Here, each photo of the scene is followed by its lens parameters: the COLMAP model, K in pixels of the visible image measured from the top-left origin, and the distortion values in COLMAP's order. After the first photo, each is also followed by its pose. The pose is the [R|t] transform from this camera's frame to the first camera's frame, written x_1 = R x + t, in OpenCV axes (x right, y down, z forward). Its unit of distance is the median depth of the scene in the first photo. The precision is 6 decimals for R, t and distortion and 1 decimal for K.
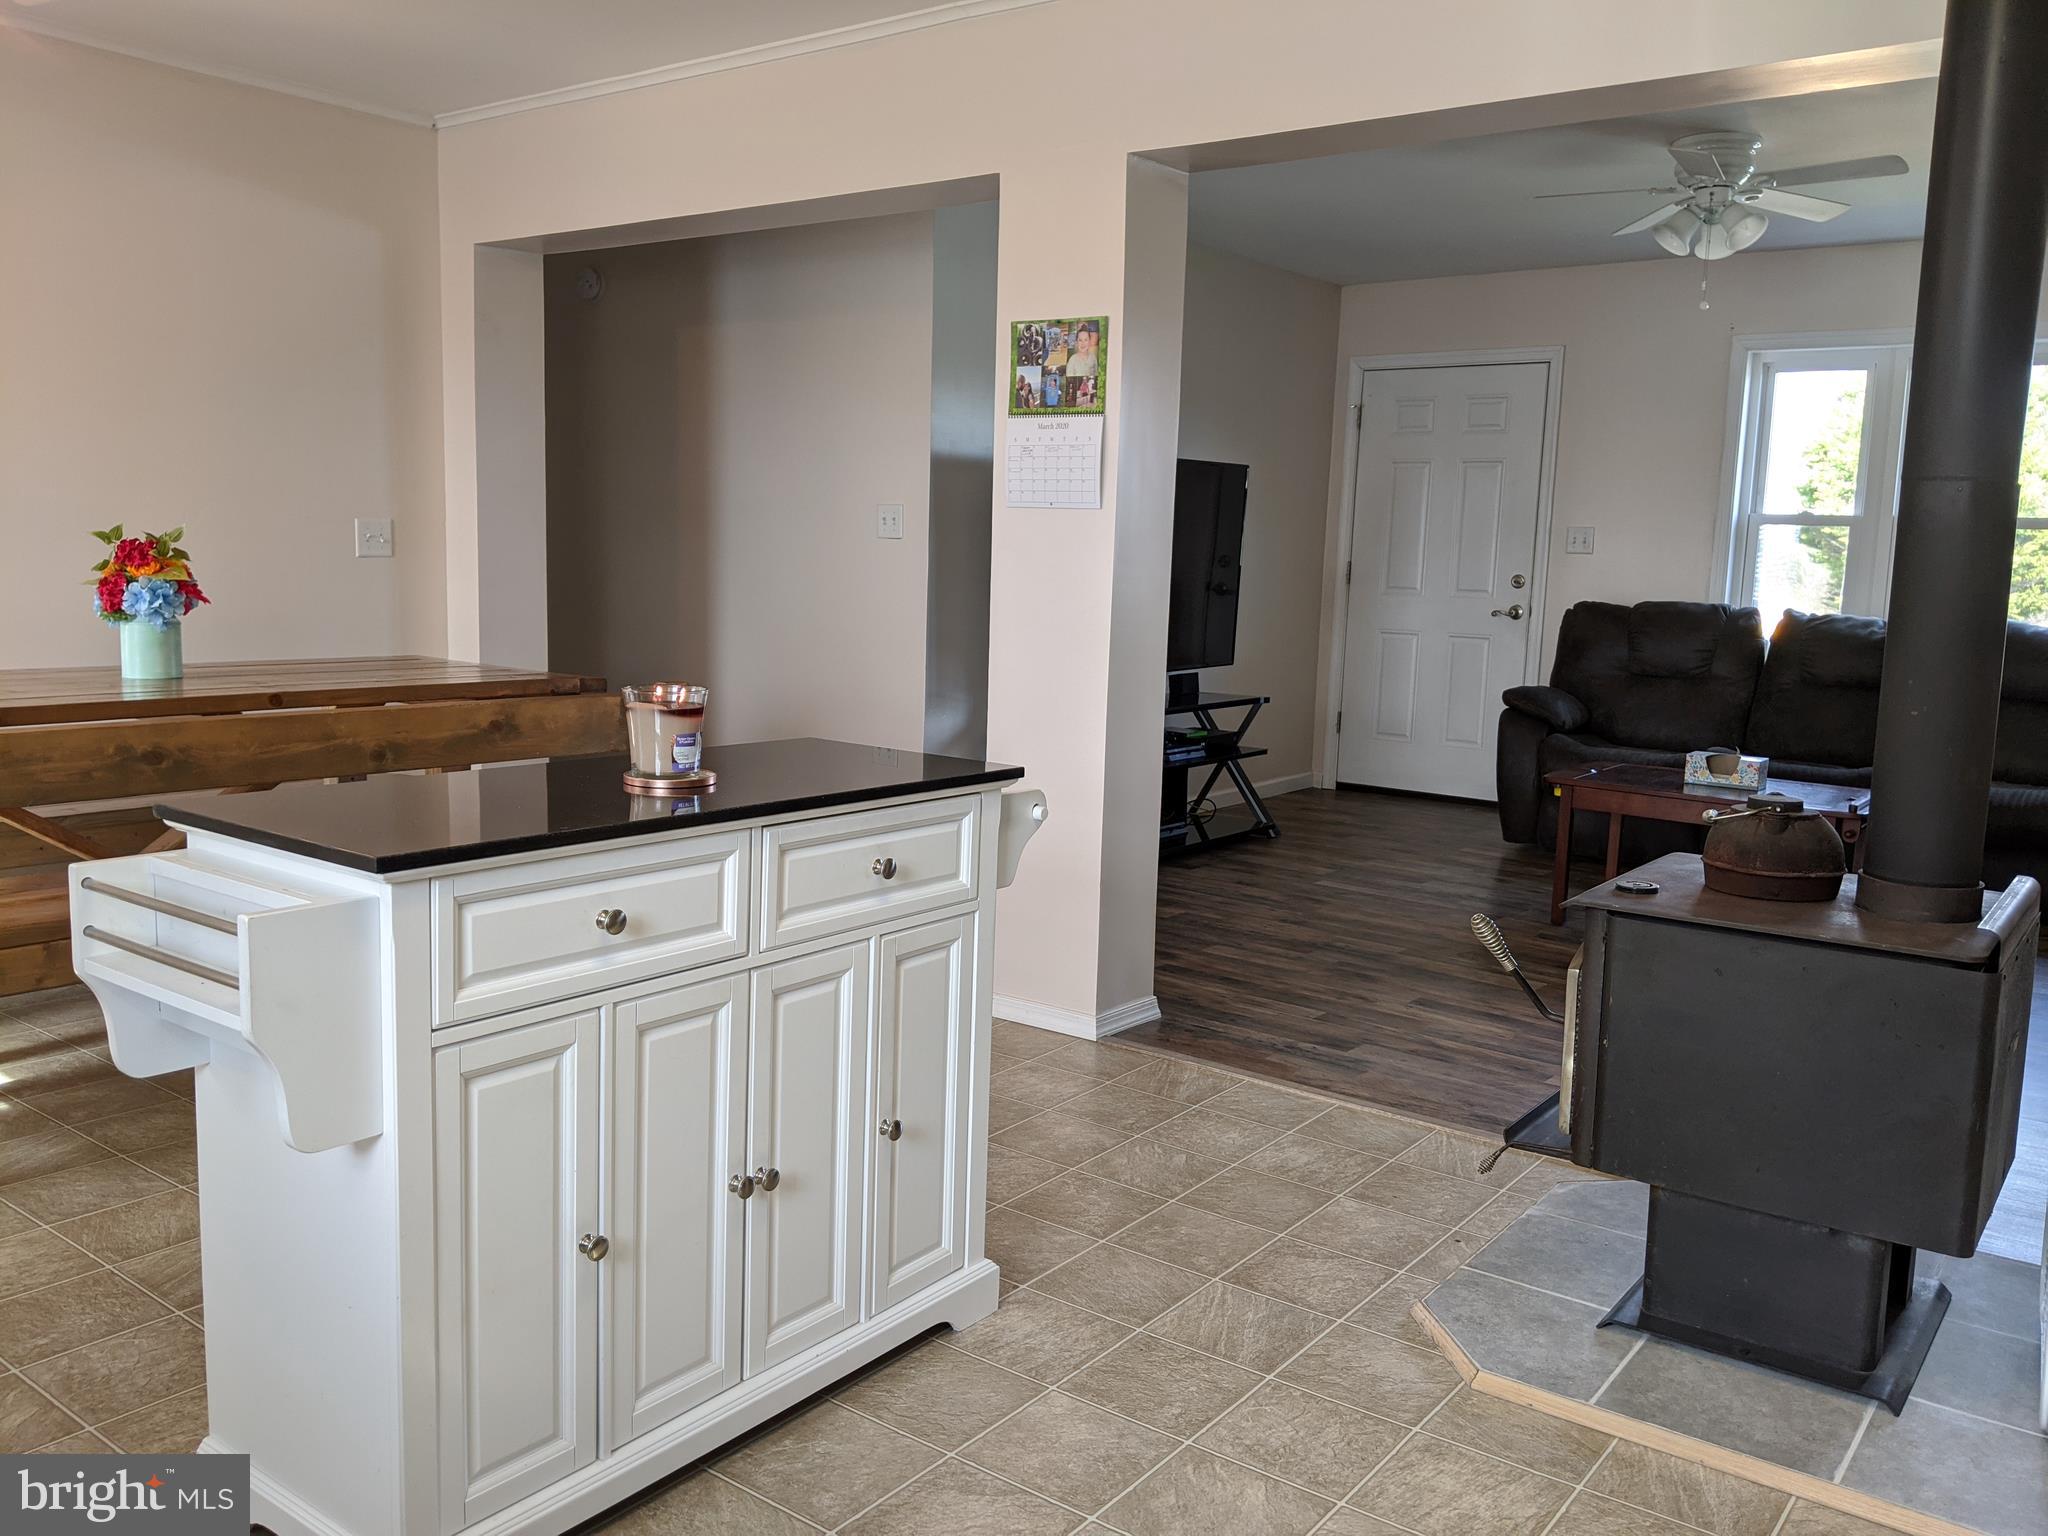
lens RADIAL K [[1642.6, 0, 1013.7], [0, 1642.6, 766.7], [0, 0, 1]] dist [0.053675, -0.078979]
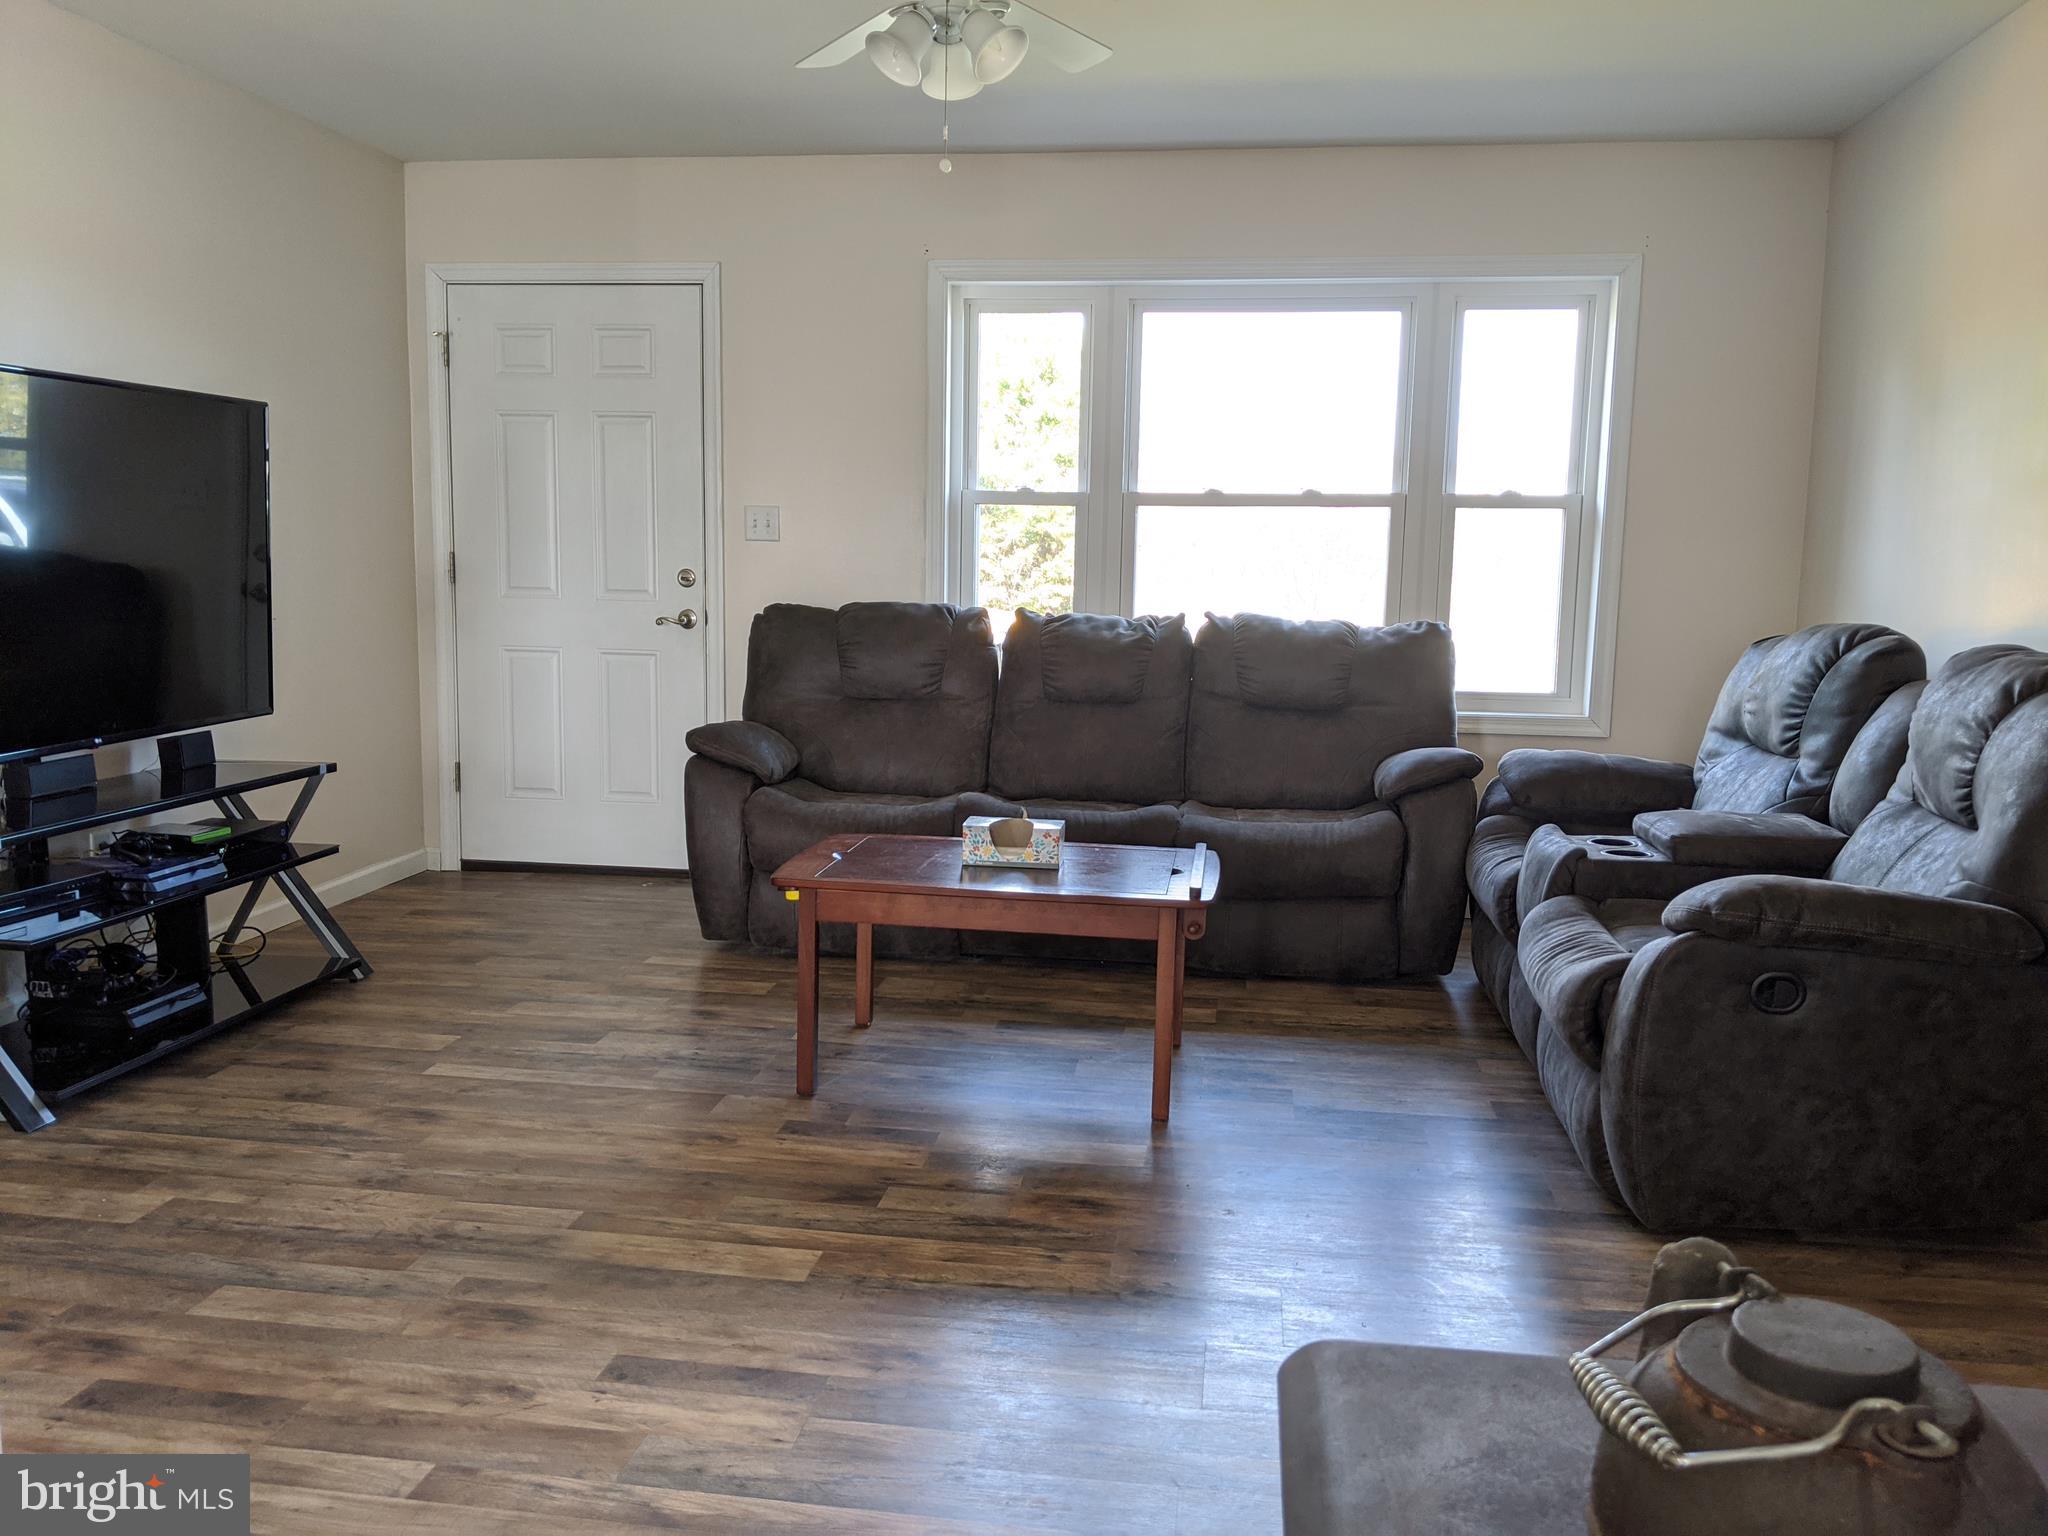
lens RADIAL K [[1642.6, 0, 1037.3], [0, 1642.6, 769.9], [0, 0, 1]] dist [0.053675, -0.078979]
pose [[0.866248, -0.078759, 0.493367, 0.074323], [0.074962, 0.996807, 0.027509, -0.037639], [-0.493958, 0.013154, 0.869386, 0.300745]]
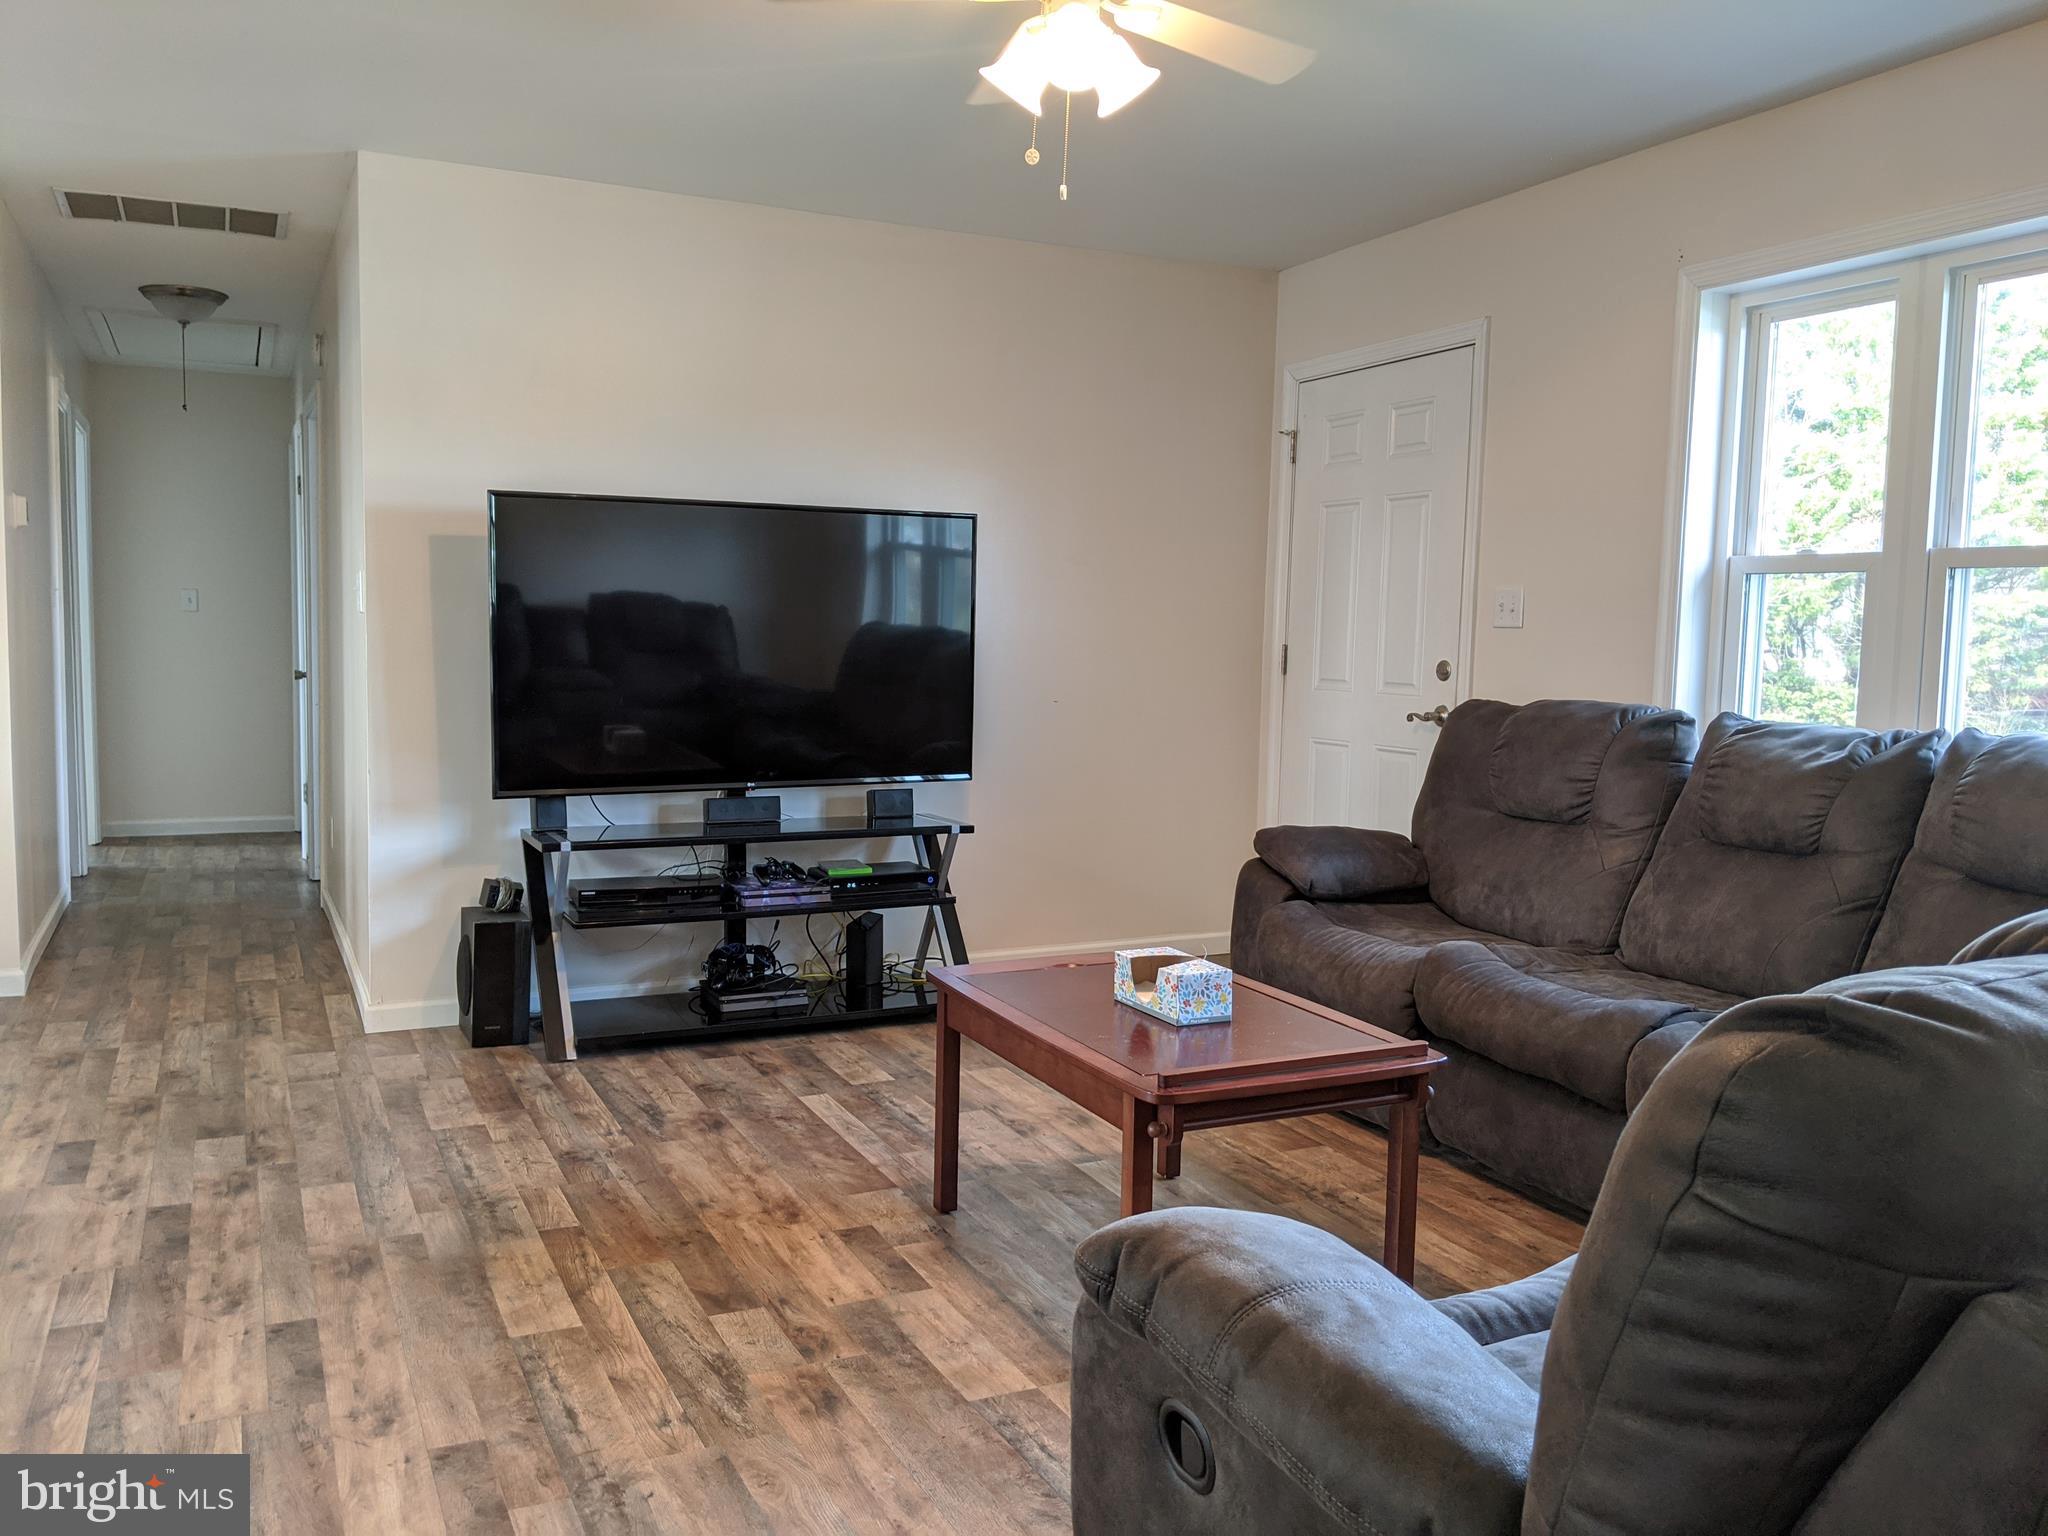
lens RADIAL K [[1642.6, 0, 1004.9], [0, 1642.6, 764.7], [0, 0, 1]] dist [0.053675, -0.078979]
pose [[0.888463, 0.020350, -0.458498, 0.507537], [-0.049085, 0.997500, -0.050842, -0.034096], [0.456317, 0.067677, 0.887240, 0.360275]]
